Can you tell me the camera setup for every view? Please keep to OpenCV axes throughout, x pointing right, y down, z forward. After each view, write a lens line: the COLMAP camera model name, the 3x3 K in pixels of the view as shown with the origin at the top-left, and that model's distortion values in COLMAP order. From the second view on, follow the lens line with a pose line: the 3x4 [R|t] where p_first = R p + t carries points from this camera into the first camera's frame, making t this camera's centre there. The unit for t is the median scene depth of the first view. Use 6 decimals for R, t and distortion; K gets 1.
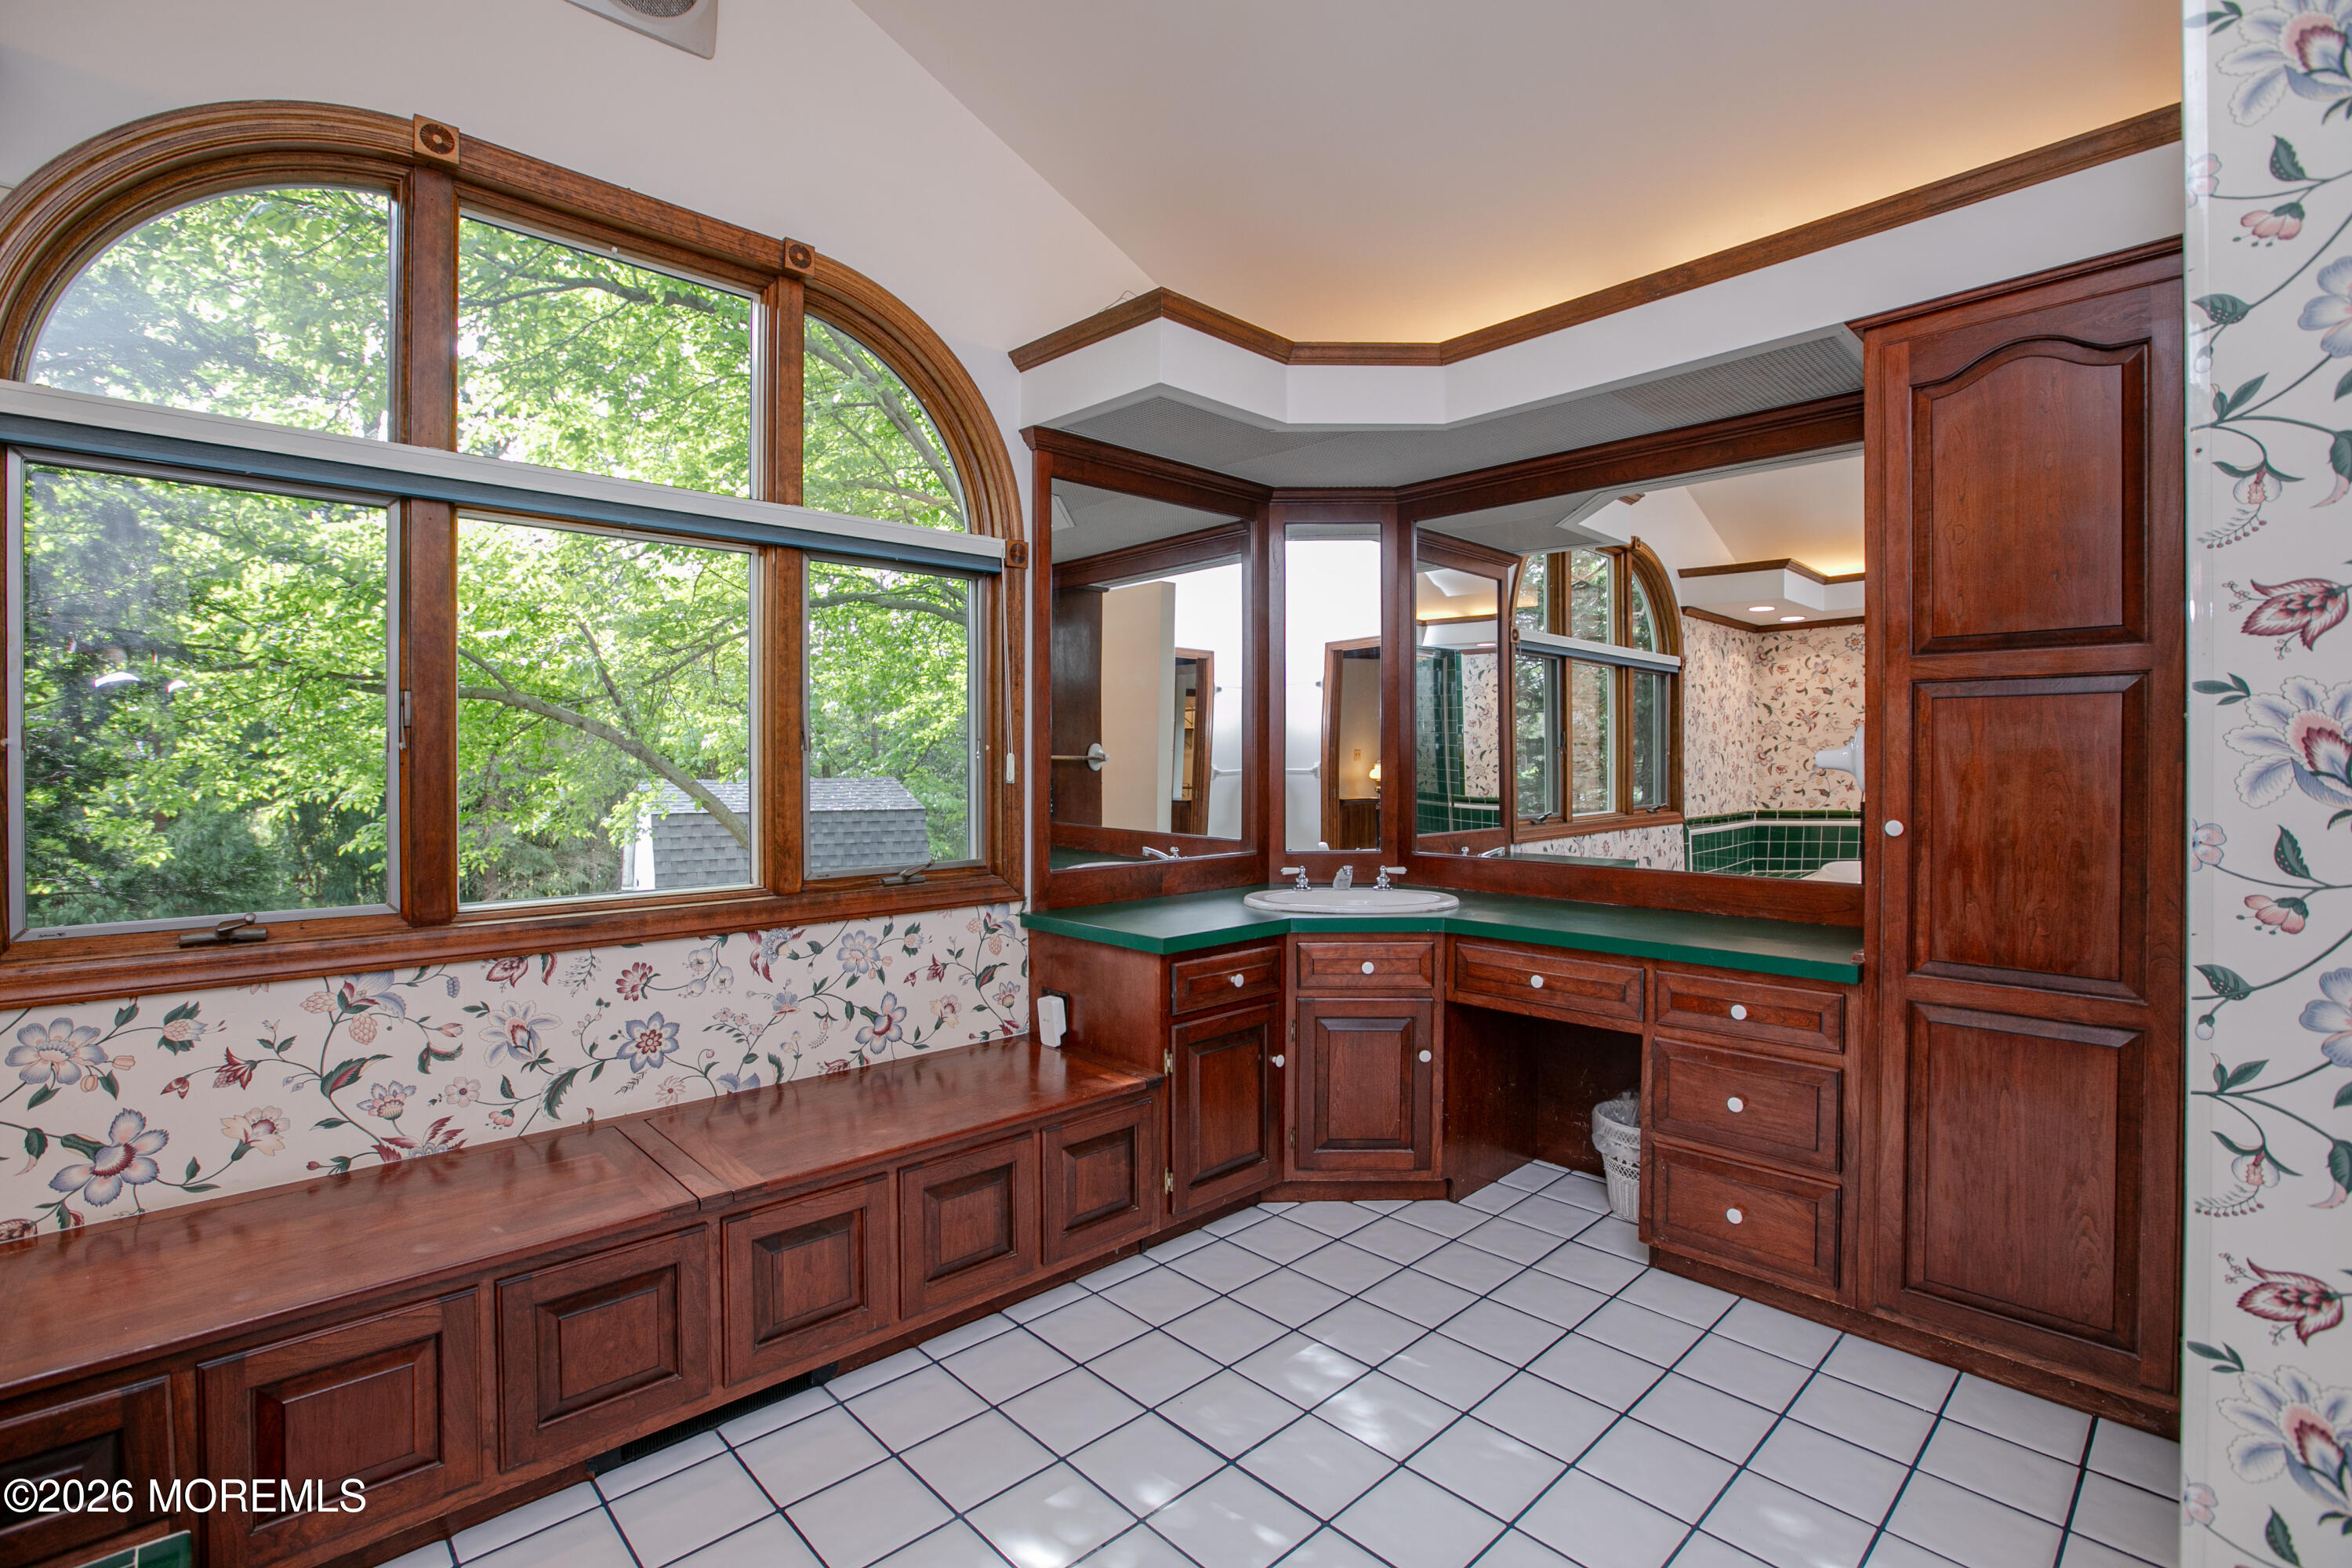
lens RADIAL K [[1116.6, 0, 1176.0], [0, 1116.6, 784.0], [0, 0, 1]] dist [-0.059173, 0.030645]
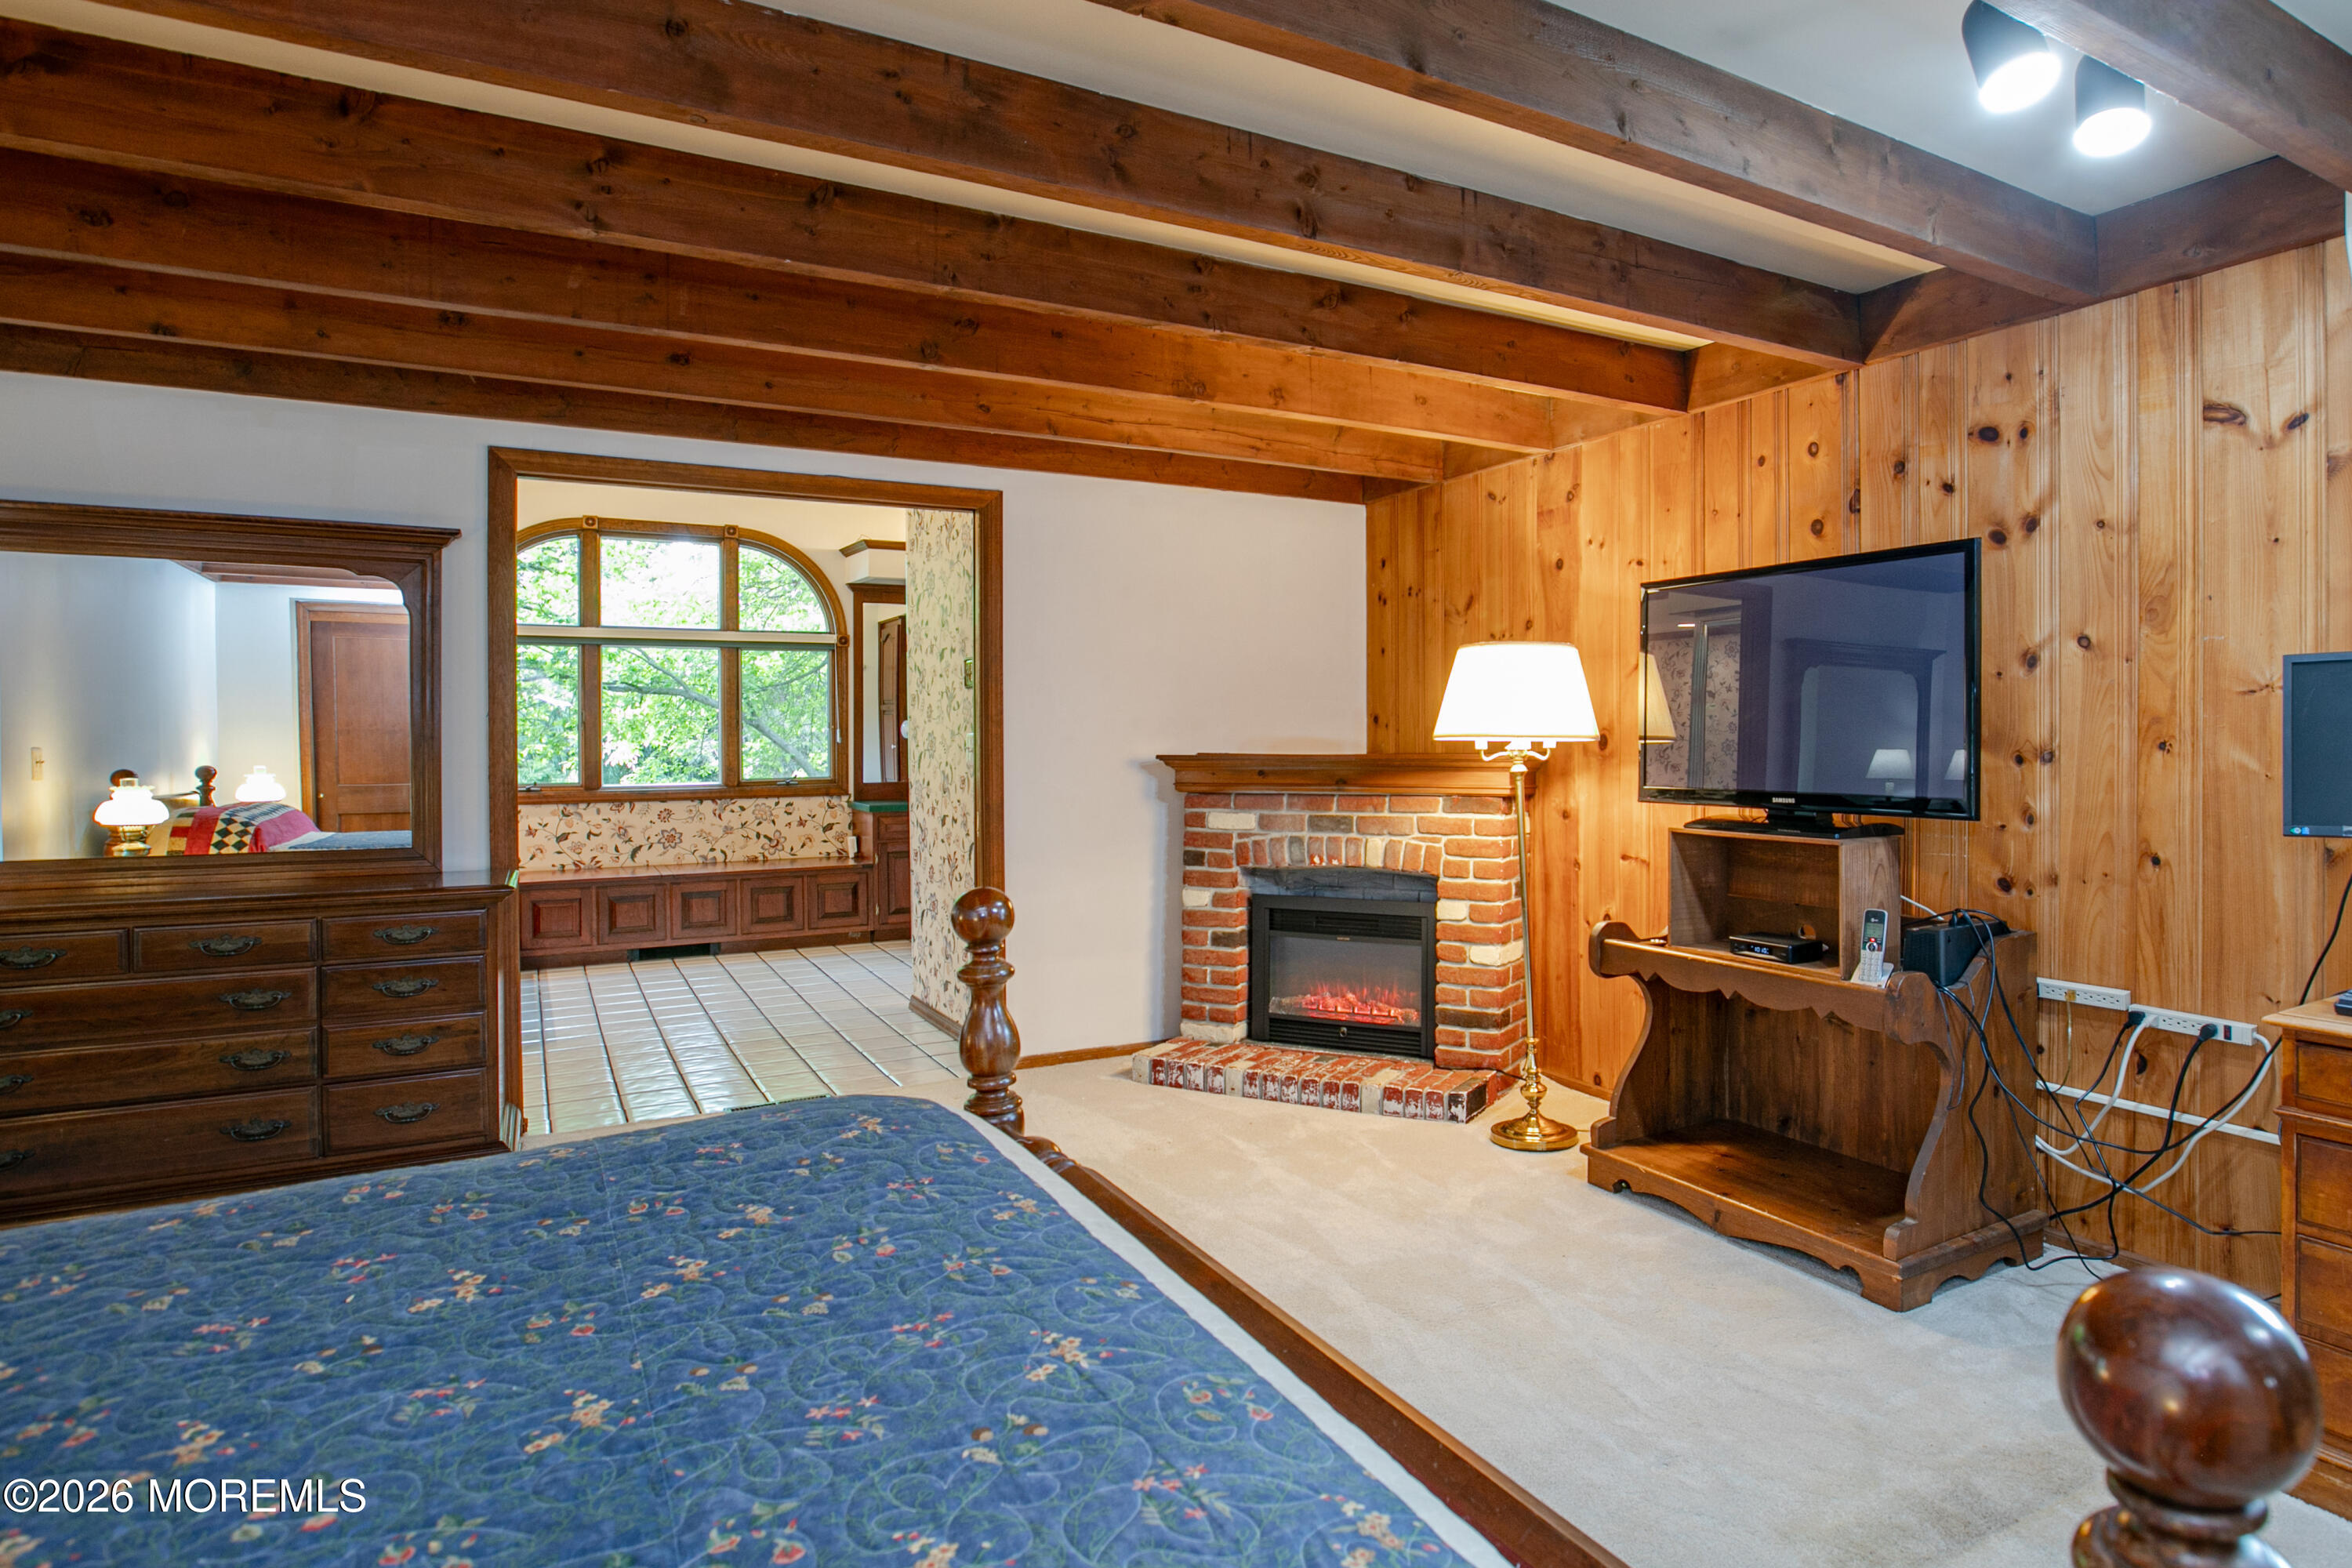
lens RADIAL K [[1113.9, 0, 1169.3], [0, 1113.9, 762.4], [0, 0, 1]] dist [-0.004461, 0.000300]
pose [[0.960330, 0.006769, -0.278785, 1.366198], [-0.003936, 0.999935, 0.010719, 0.014812], [0.278840, -0.009196, 0.960294, -1.194770]]
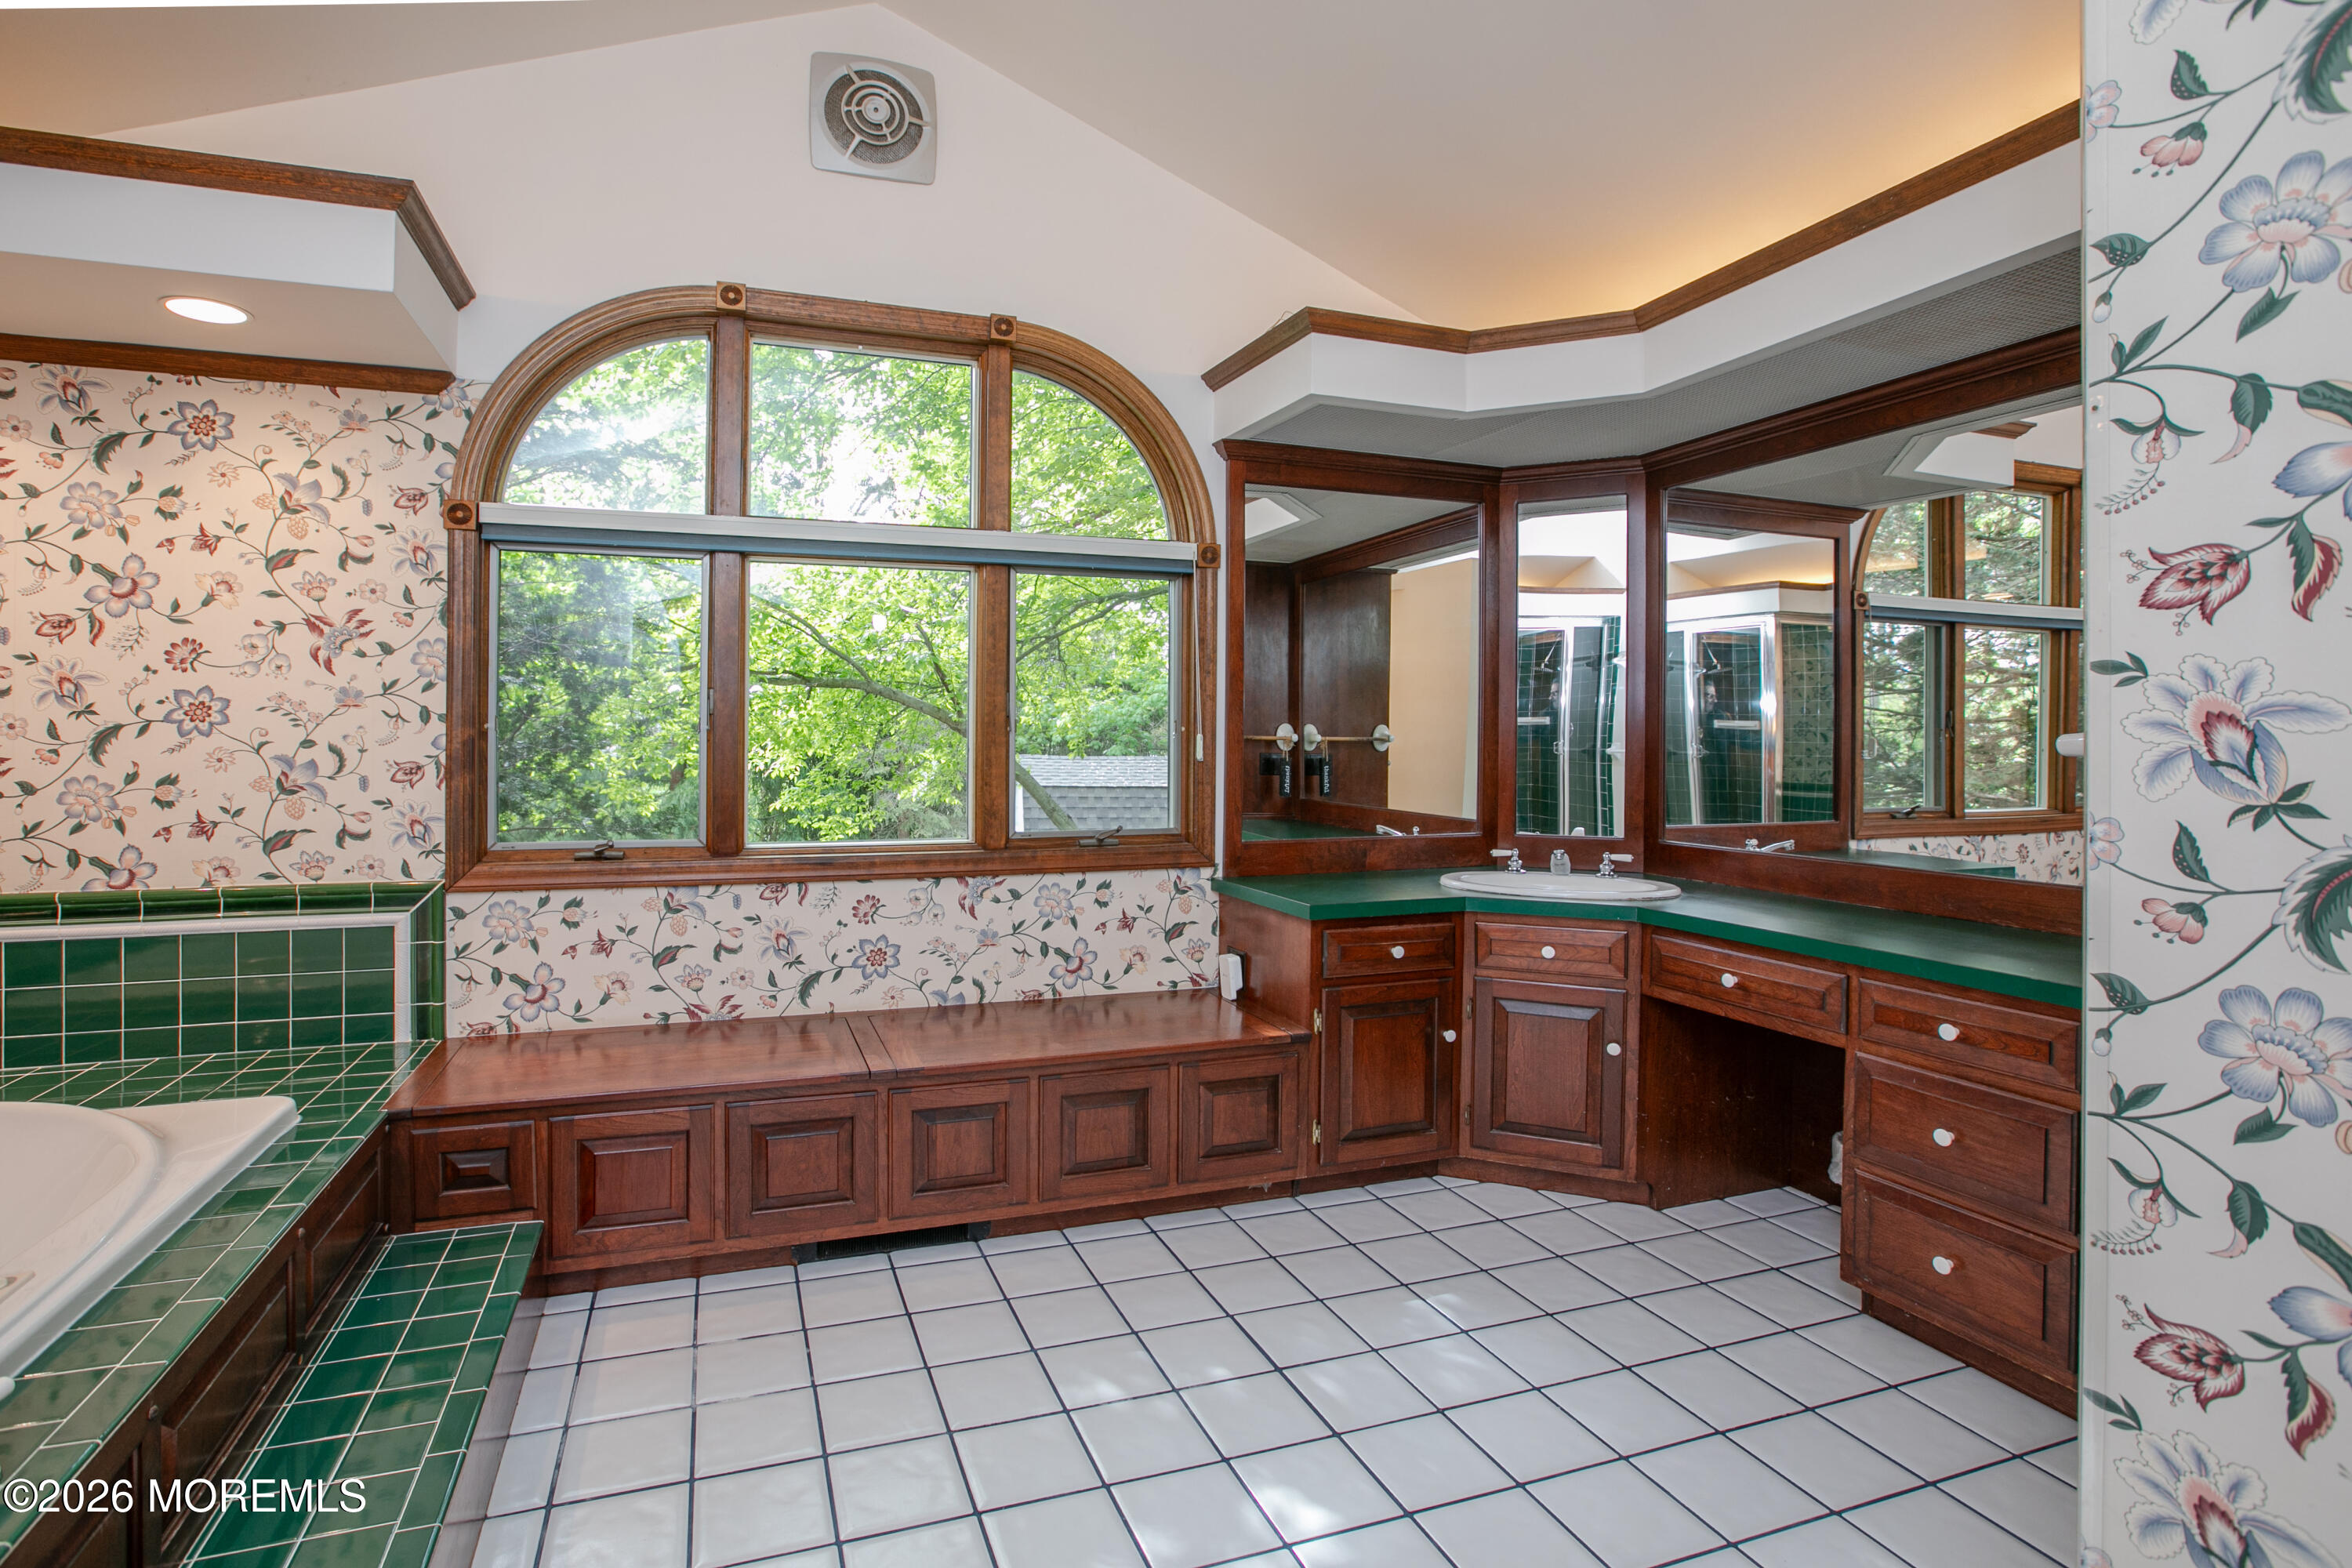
lens RADIAL K [[1201.3, 0, 1184.8], [0, 1201.3, 762.9], [0, 0, 1]] dist [-0.061387, 0.051847]
pose [[0.914419, 0.012896, -0.404563, 0.395435], [-0.013723, 0.999905, 0.000857, 0.000293], [0.404536, 0.004768, 0.914510, -0.130937]]
